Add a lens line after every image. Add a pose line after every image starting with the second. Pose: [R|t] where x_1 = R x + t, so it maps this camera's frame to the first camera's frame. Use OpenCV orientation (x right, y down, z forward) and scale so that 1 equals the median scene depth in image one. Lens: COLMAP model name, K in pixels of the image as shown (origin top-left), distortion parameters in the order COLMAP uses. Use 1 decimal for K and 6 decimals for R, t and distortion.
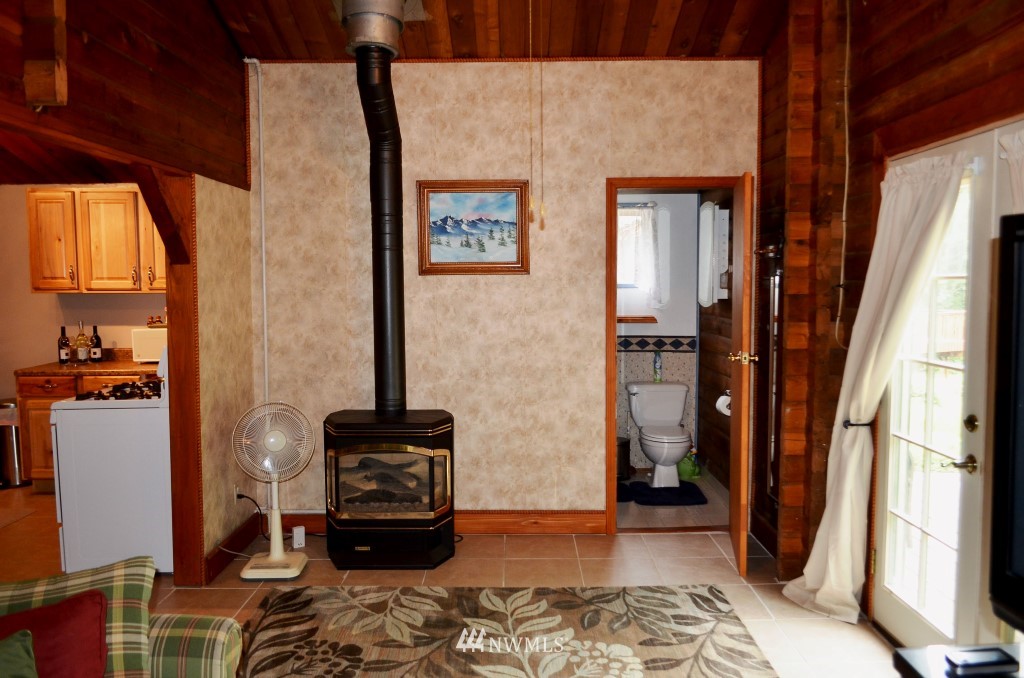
lens RADIAL K [[792.7, 0, 519.7], [0, 792.7, 341.1], [0, 0, 1]] dist [-0.014096, 0.005393]
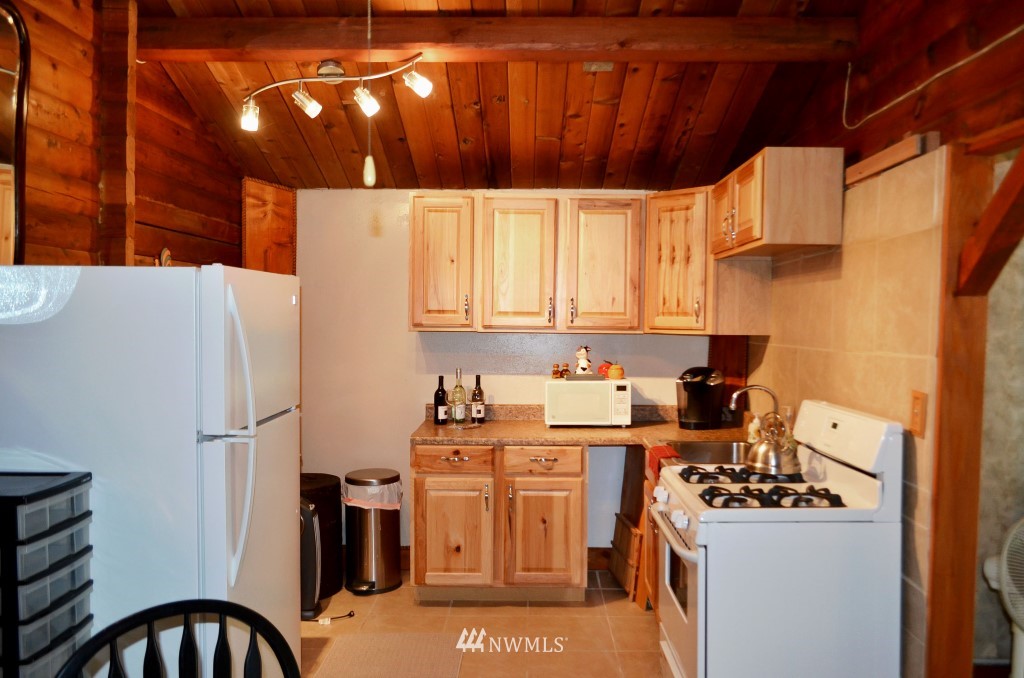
lens RADIAL K [[792.7, 0, 519.7], [0, 792.7, 341.1], [0, 0, 1]] dist [-0.014096, 0.005393]
pose [[0.999894, 0.013143, -0.006188, -0.514617], [-0.013390, 0.999034, -0.041855, -0.021272], [0.005632, 0.041934, 0.999105, 0.249688]]
